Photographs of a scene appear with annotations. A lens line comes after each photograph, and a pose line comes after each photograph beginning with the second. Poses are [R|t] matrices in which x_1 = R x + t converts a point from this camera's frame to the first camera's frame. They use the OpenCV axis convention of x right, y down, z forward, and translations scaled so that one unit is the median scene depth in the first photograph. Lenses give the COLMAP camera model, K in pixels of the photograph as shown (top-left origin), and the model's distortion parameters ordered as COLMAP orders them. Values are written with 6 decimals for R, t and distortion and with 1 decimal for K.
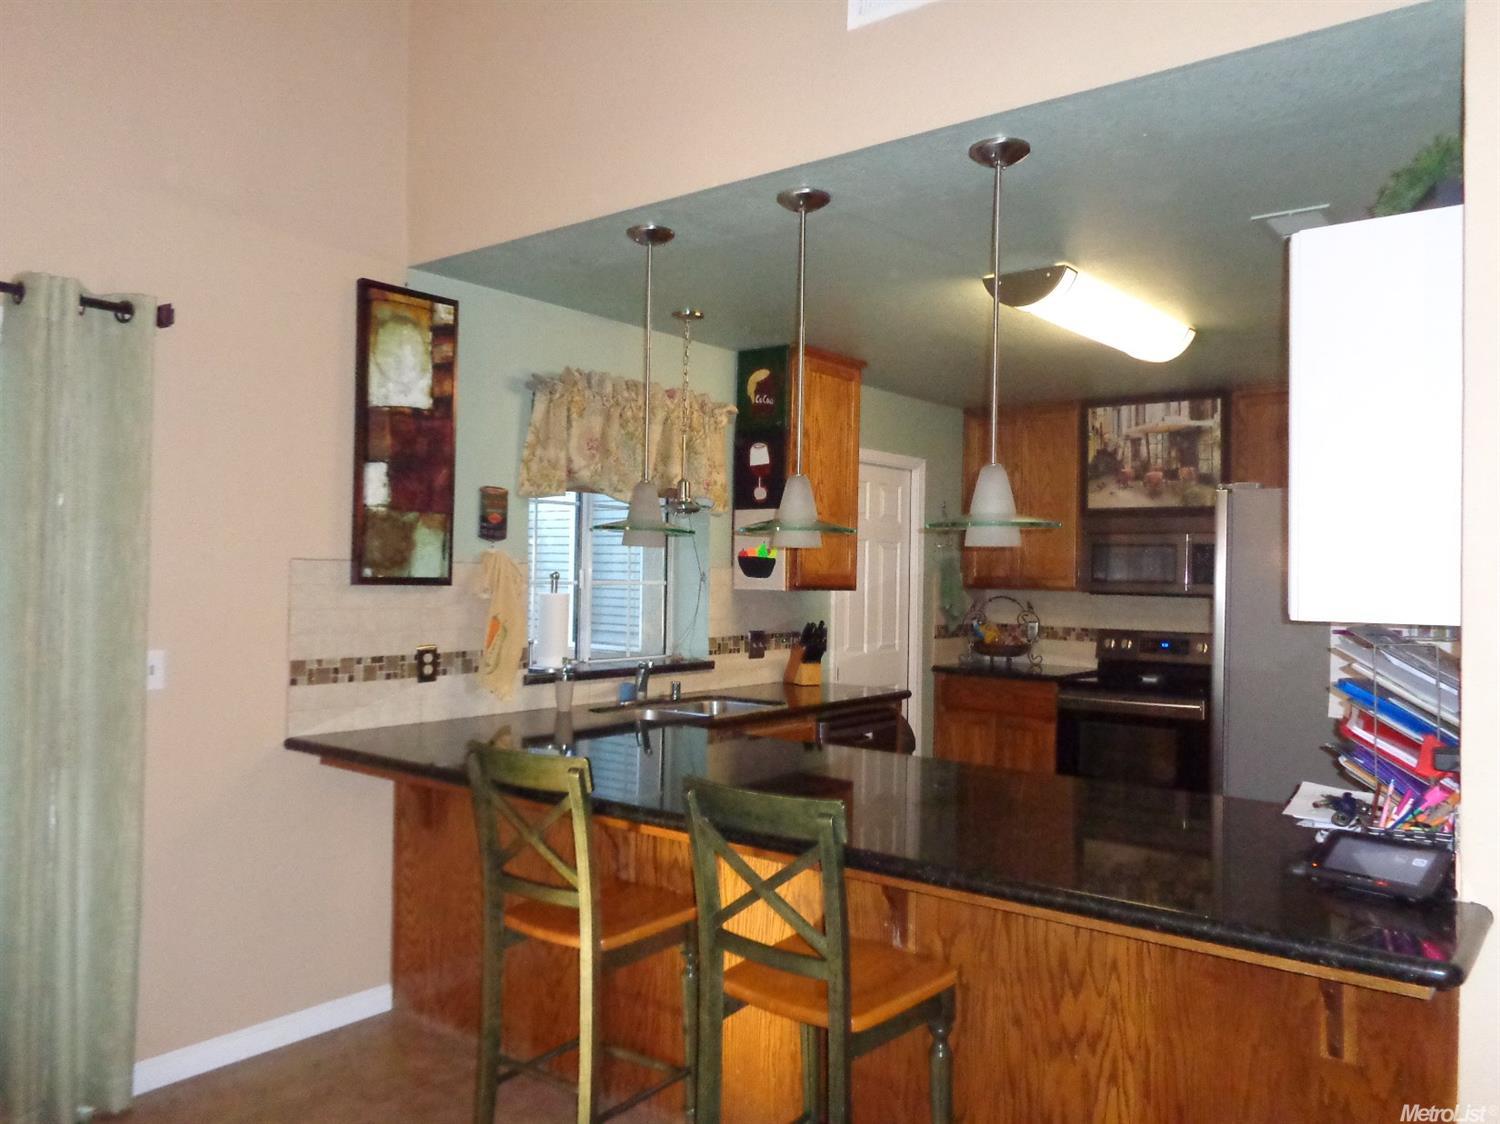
lens RADIAL K [[1132.2, 0, 750.0], [0, 1132.2, 562.0], [0, 0, 1]] dist [-0.001475, 0.002839]
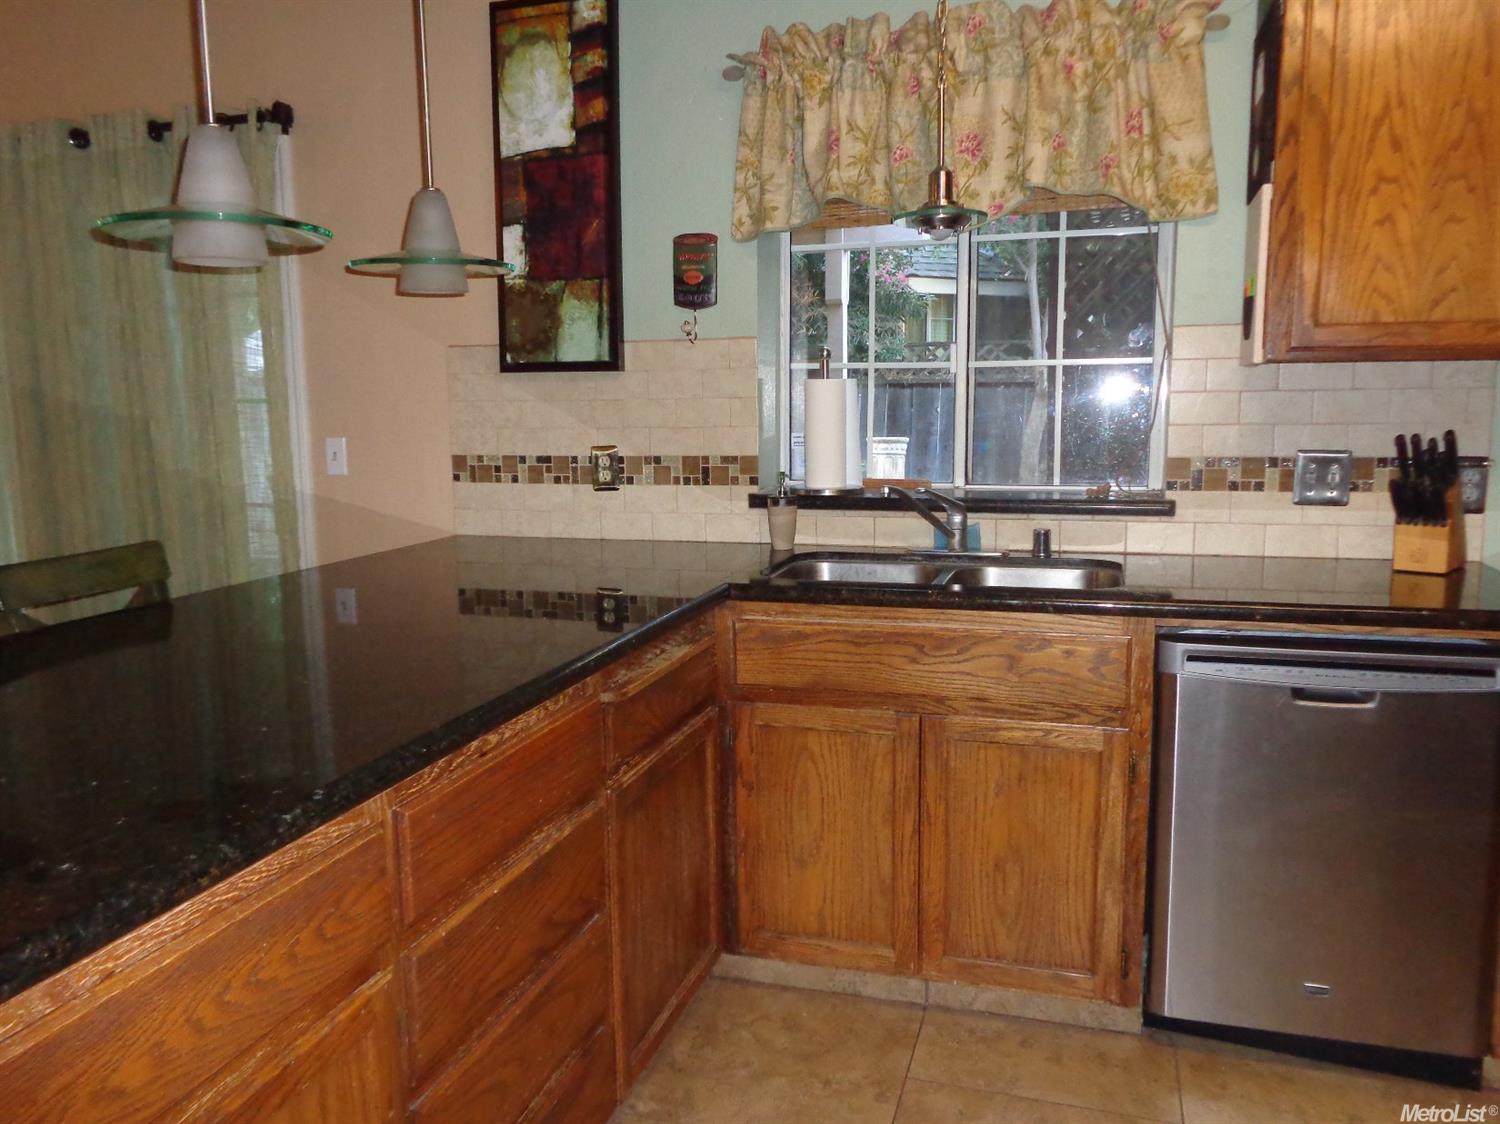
lens RADIAL K [[1132.2, 0, 750.0], [0, 1132.2, 562.0], [0, 0, 1]] dist [-0.001475, 0.002839]
pose [[0.359231, 0.115484, -0.926076, 0.377011], [0.025740, 0.990711, 0.133529, 0.036386], [0.932894, -0.071805, 0.352922, 0.582564]]
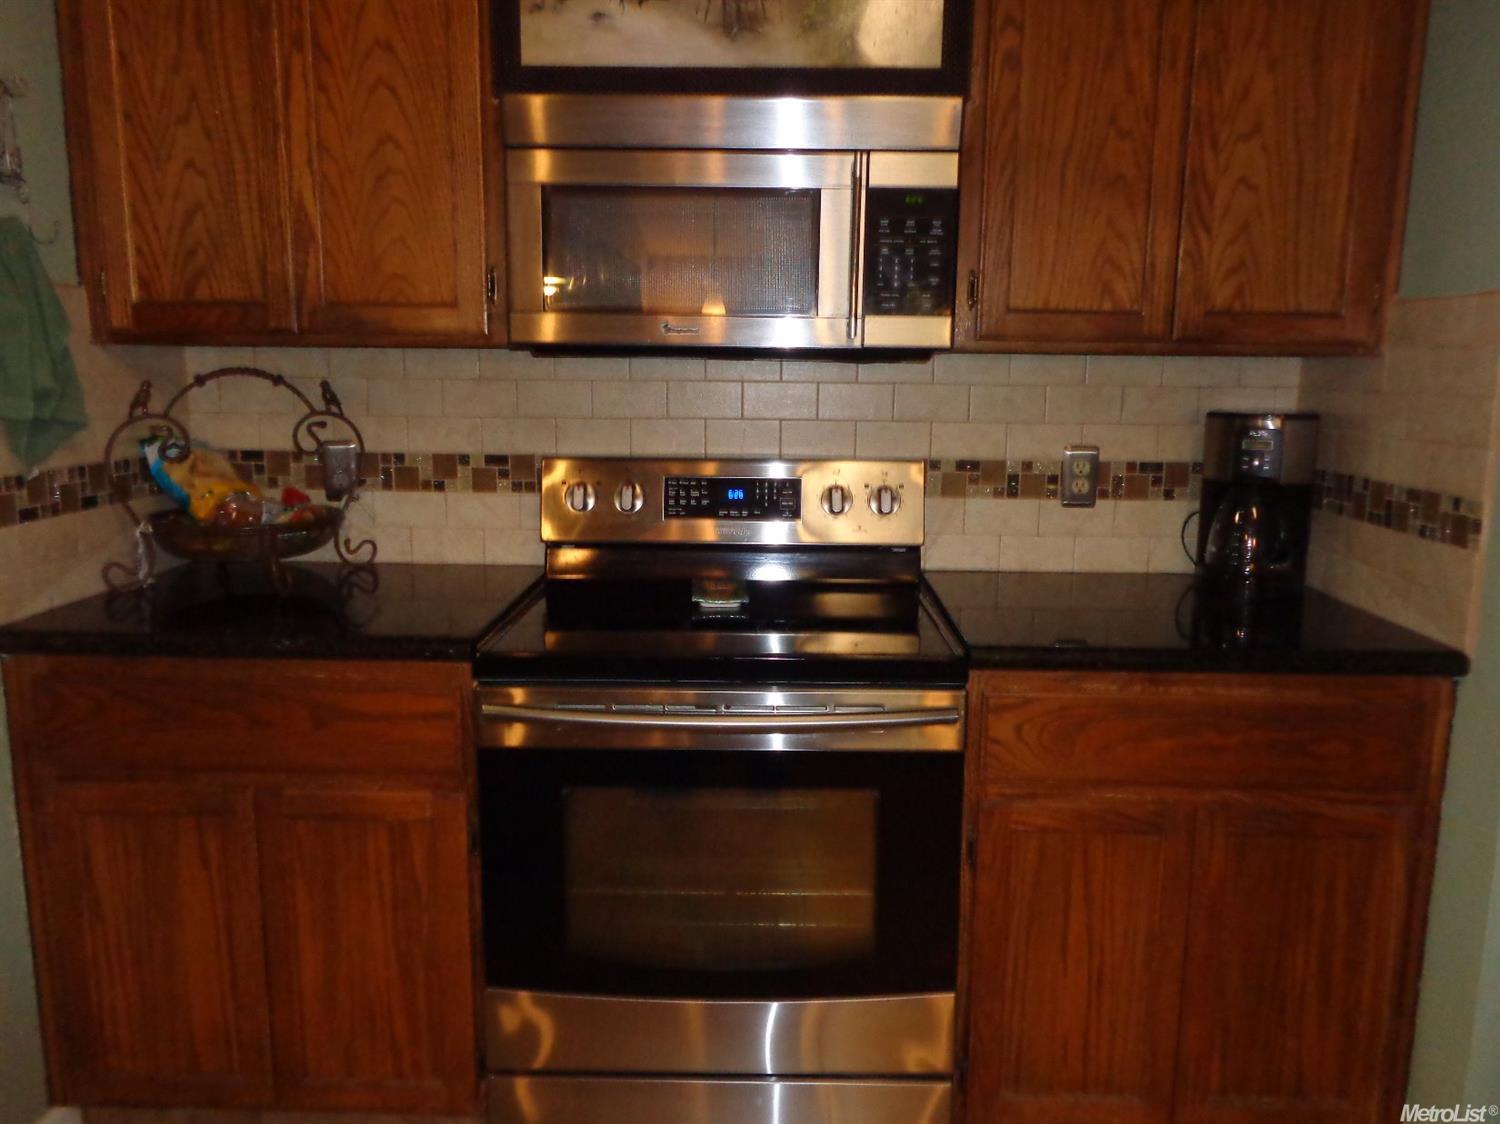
lens RADIAL K [[1132.2, 0, 750.0], [0, 1132.2, 562.0], [0, 0, 1]] dist [-0.001475, 0.002839]
pose [[0.797690, -0.116821, 0.591645, 0.183379], [-0.000951, 0.980814, 0.194945, 0.028183], [-0.603068, -0.156069, 0.782274, 0.841462]]
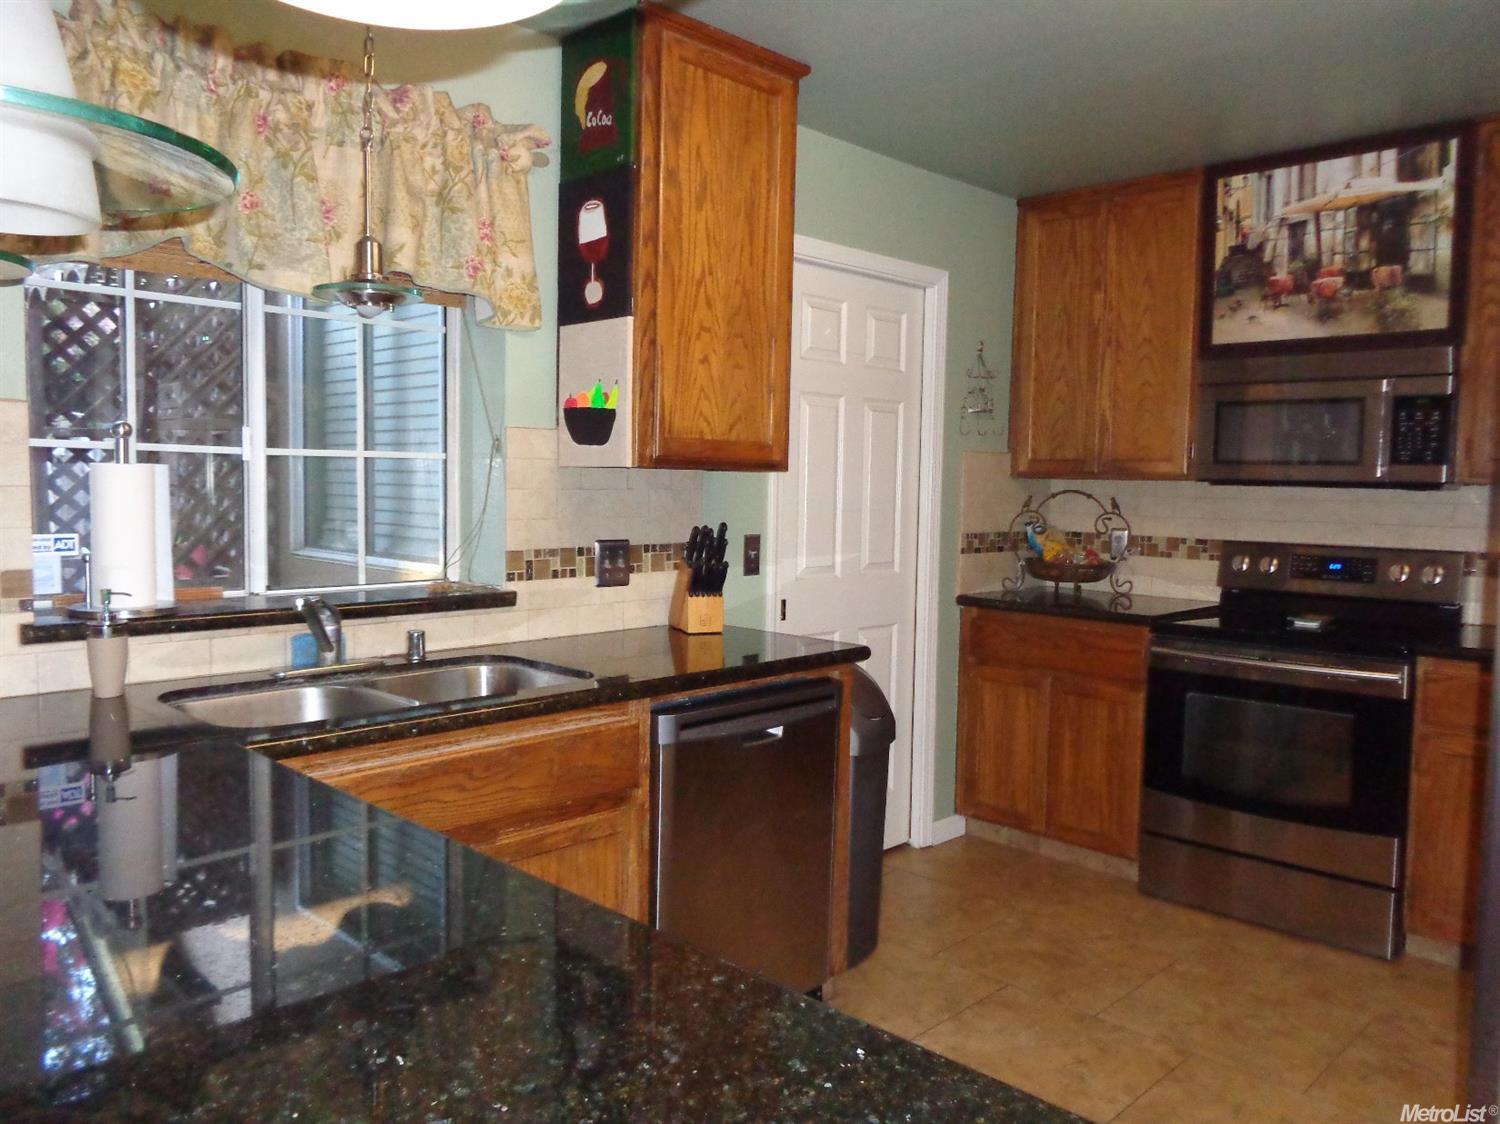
lens RADIAL K [[1132.2, 0, 750.0], [0, 1132.2, 562.0], [0, 0, 1]] dist [-0.001475, 0.002839]
pose [[0.994475, 0.008003, -0.104668, 0.136682], [0.000338, 0.996841, 0.079426, 0.025660], [0.104973, -0.079023, 0.991330, 0.423243]]
